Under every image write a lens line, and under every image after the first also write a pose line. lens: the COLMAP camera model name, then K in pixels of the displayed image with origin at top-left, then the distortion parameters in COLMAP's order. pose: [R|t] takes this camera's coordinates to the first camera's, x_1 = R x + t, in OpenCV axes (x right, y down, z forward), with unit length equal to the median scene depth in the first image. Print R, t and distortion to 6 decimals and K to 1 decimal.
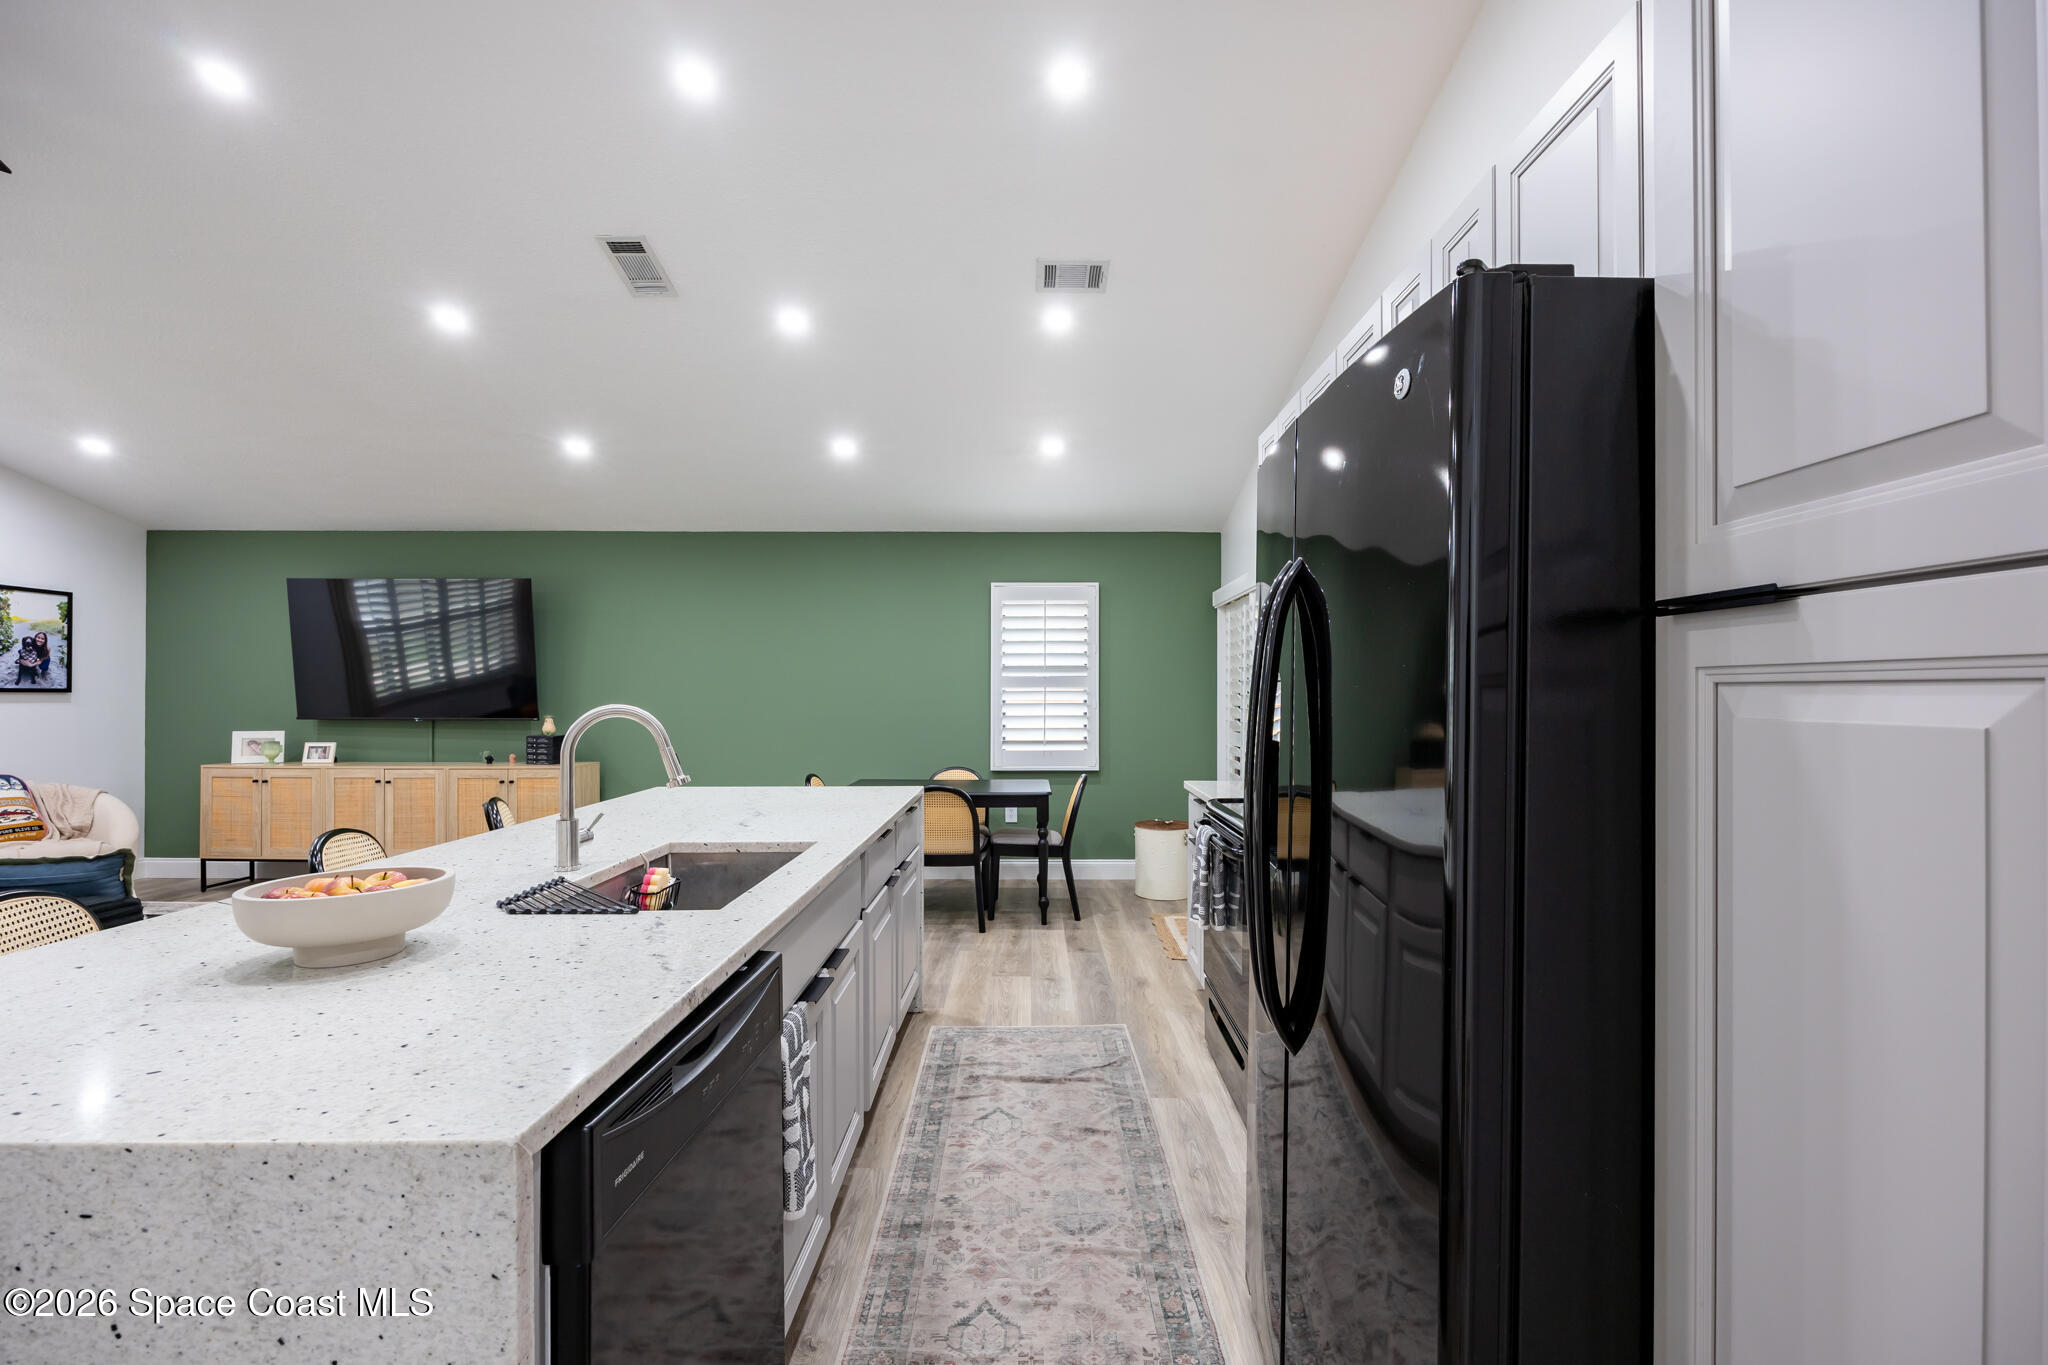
lens RADIAL K [[877.1, 0, 1024.0], [0, 877.1, 682.5], [0, 0, 1]] dist [-0.006534, 0.000463]
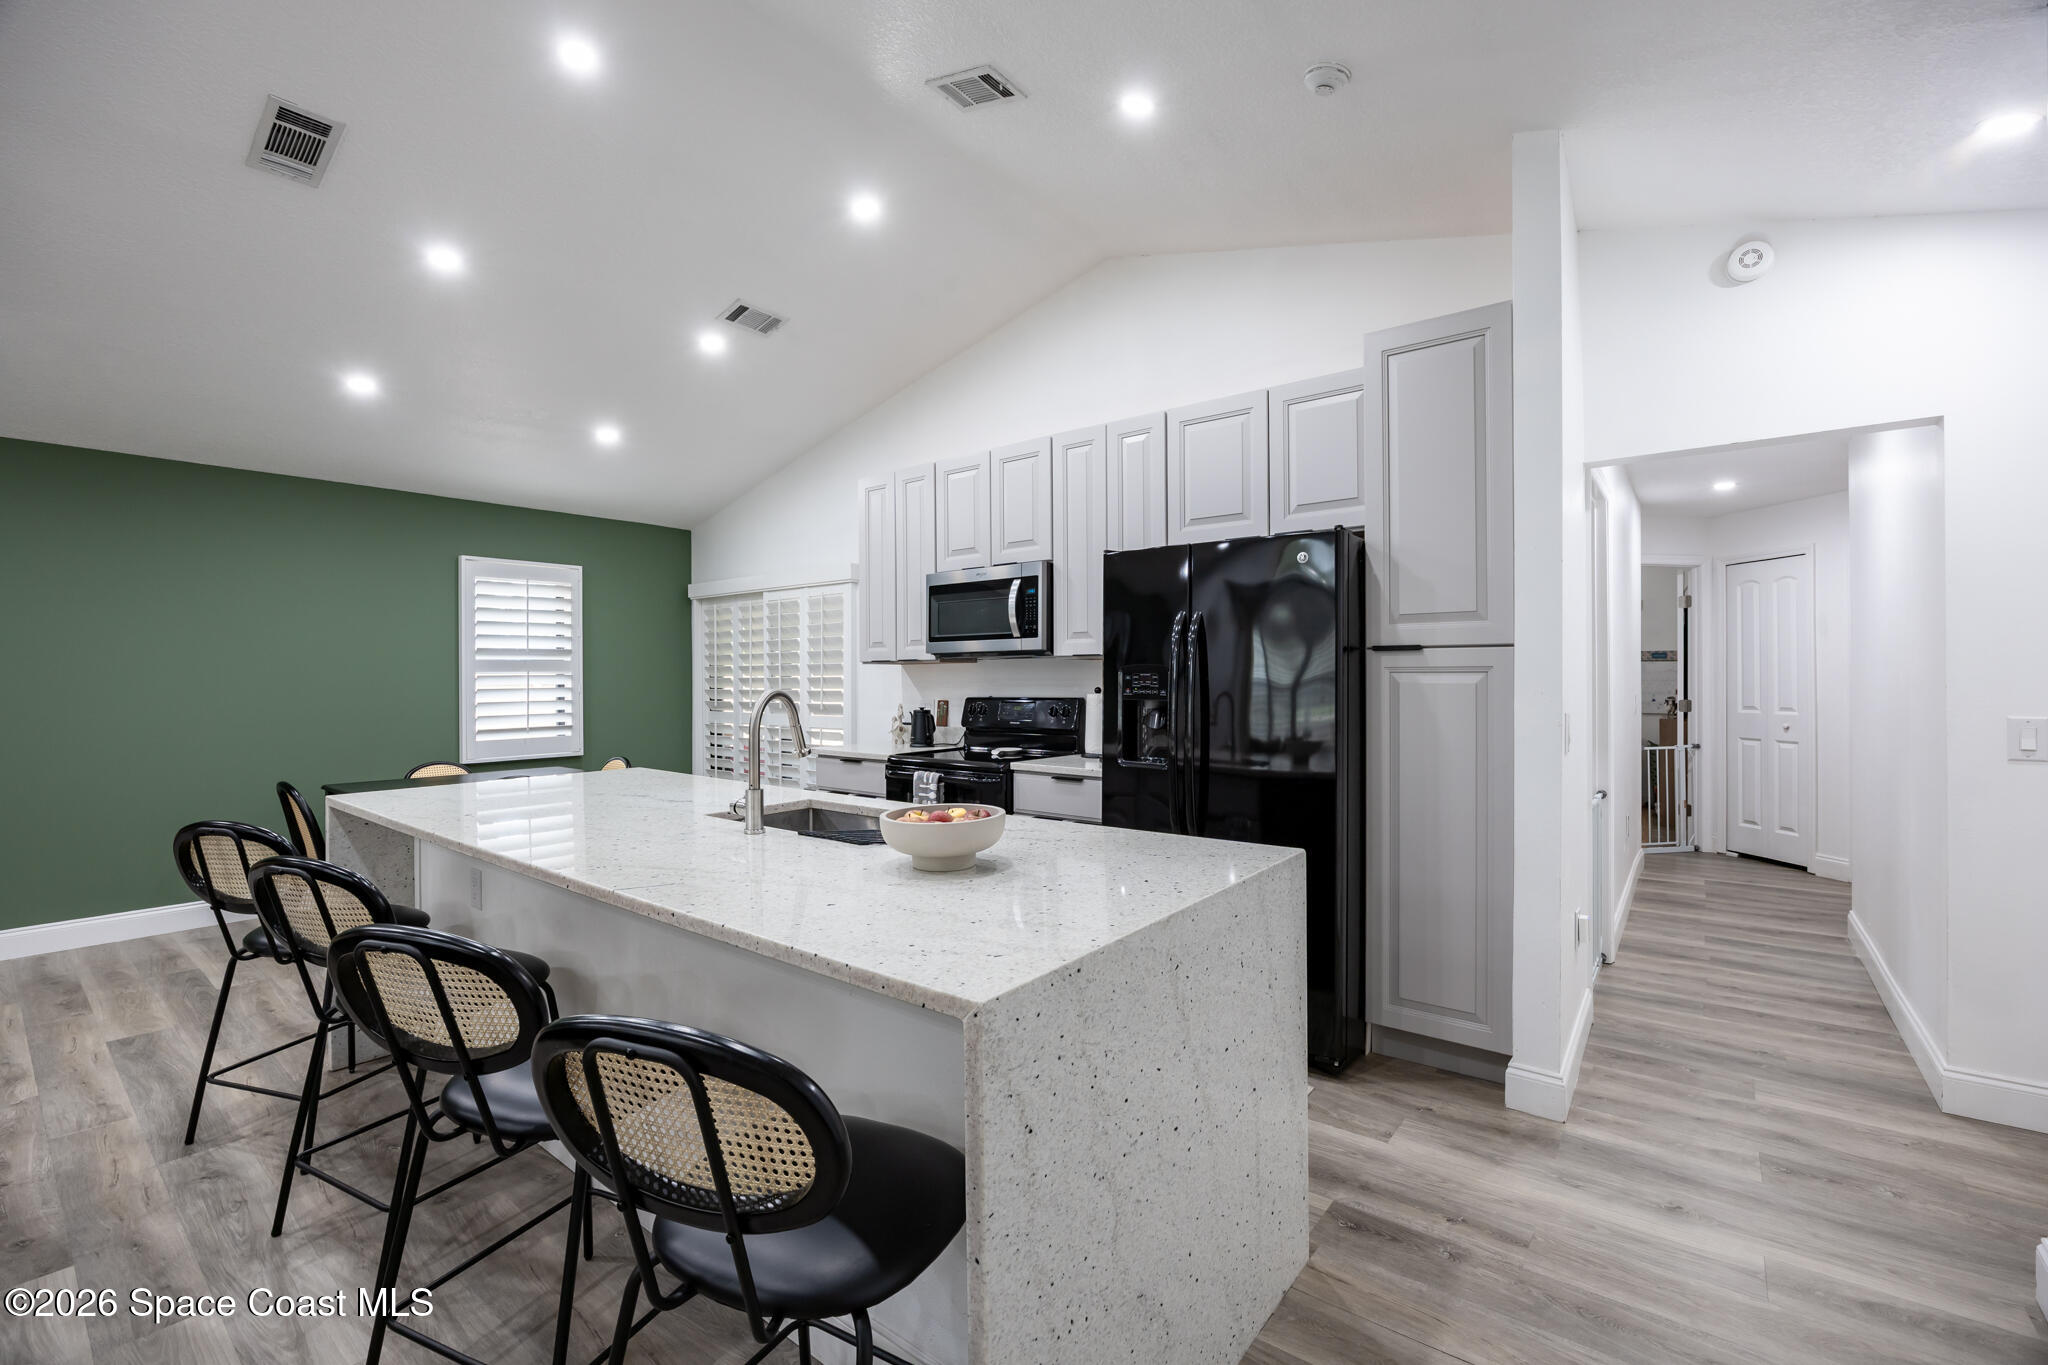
lens RADIAL K [[877.1, 0, 1024.0], [0, 877.1, 682.5], [0, 0, 1]] dist [-0.006534, 0.000463]
pose [[0.621812, -0.012702, 0.783064, -0.558935], [-0.002204, 0.999836, 0.017969, -0.001623], [-0.783164, -0.012899, 0.621682, -0.012145]]
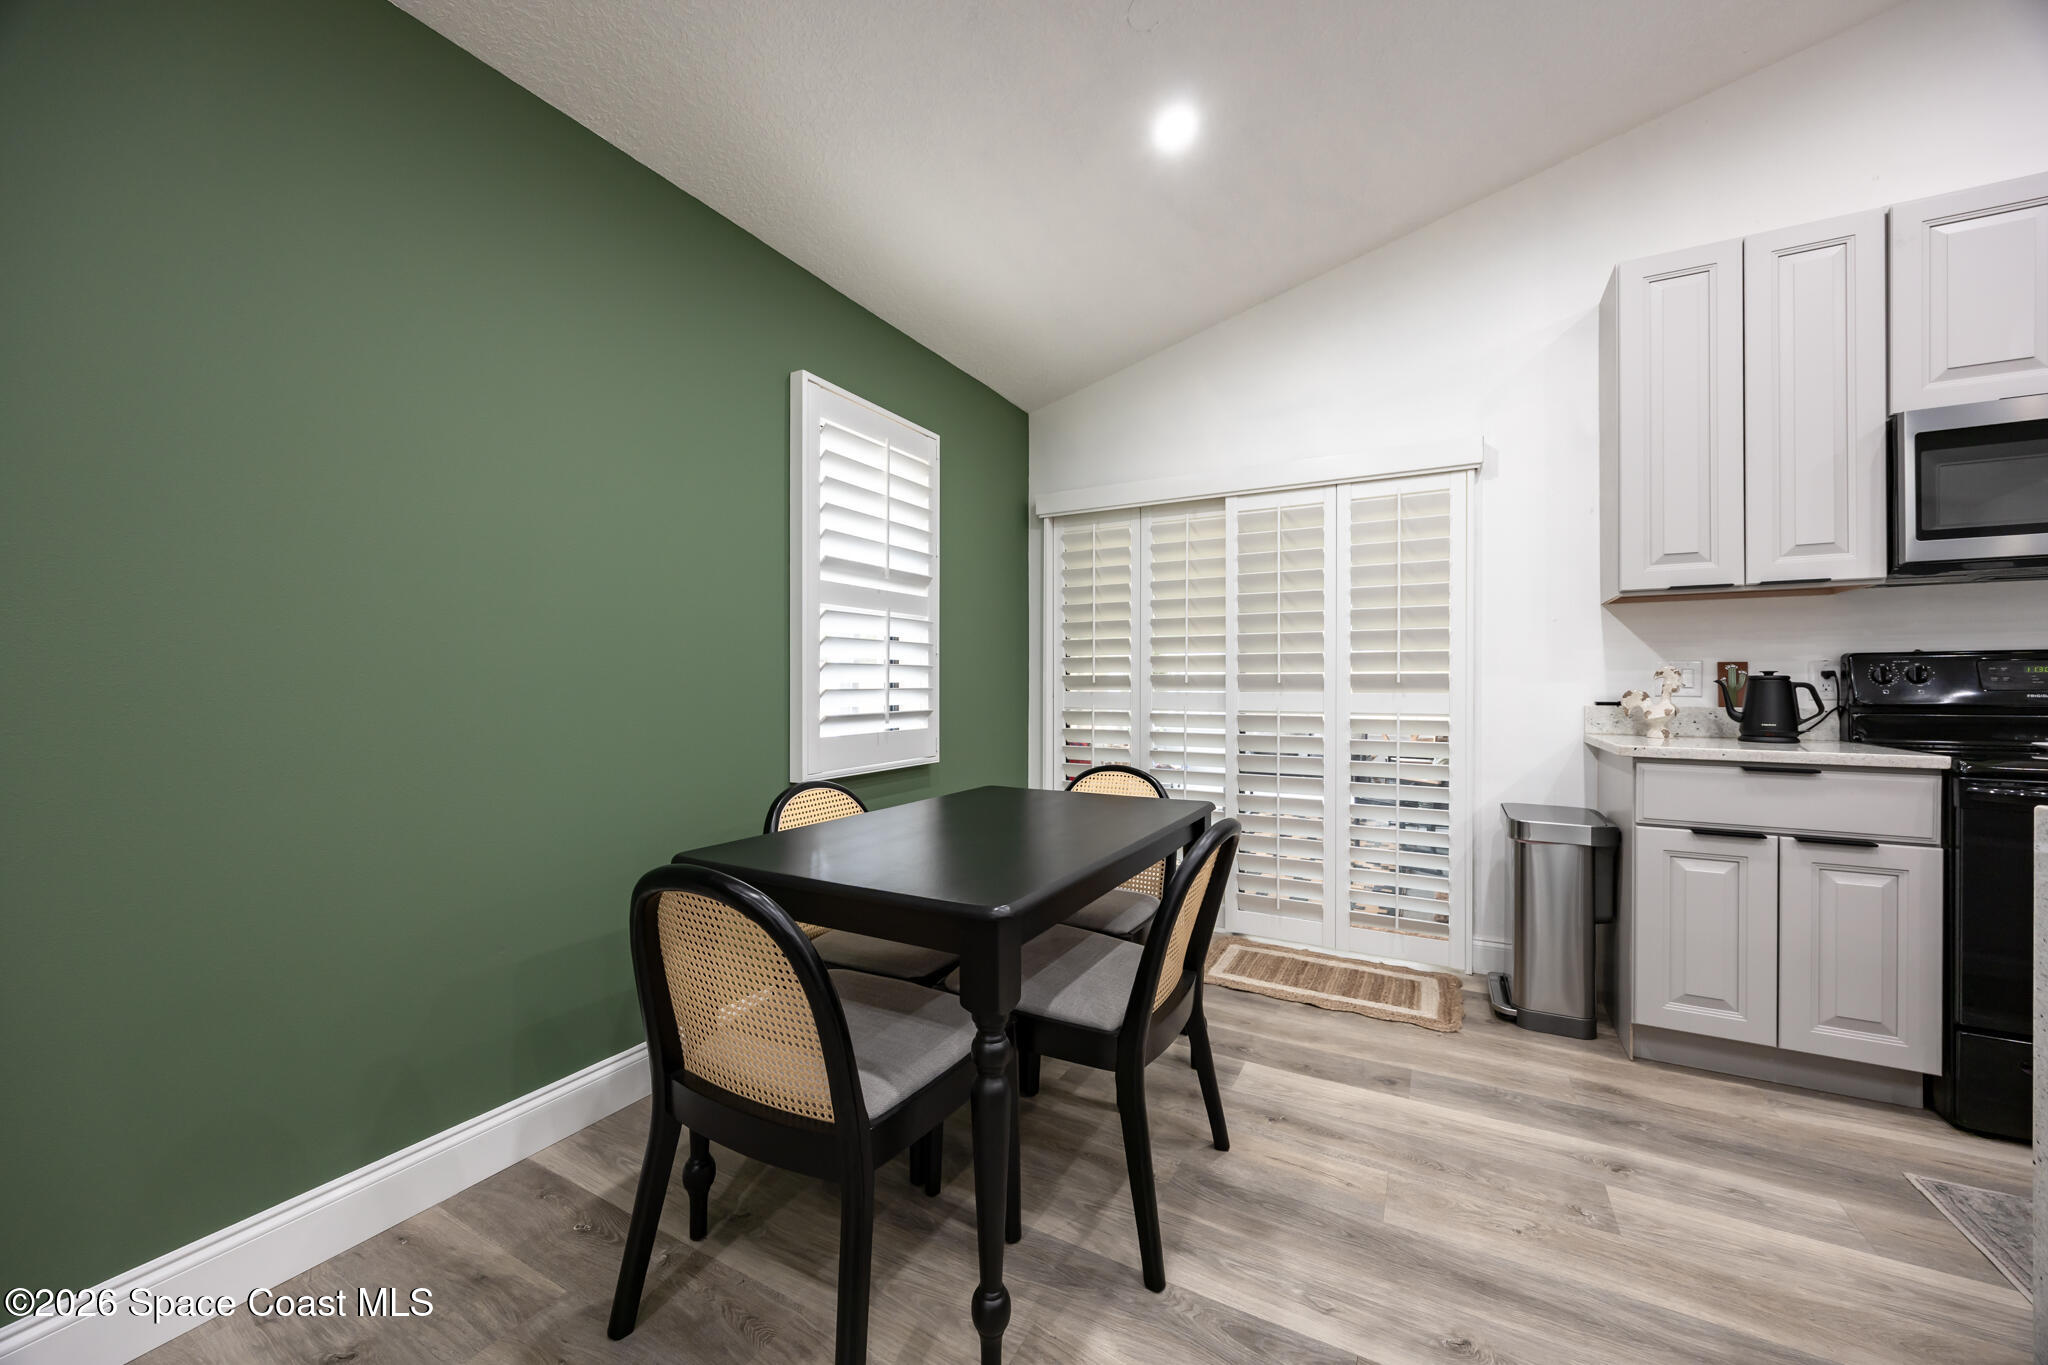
lens RADIAL K [[769.6, 0, 1019.4], [0, 769.6, 682.6], [0, 0, 1]] dist [-0.006651, 0.000092]
pose [[0.485655, 0.000389, 0.874150, -0.484873], [-0.013862, 0.999878, 0.007257, 0.064075], [-0.874041, -0.015642, 0.485601, 1.038025]]
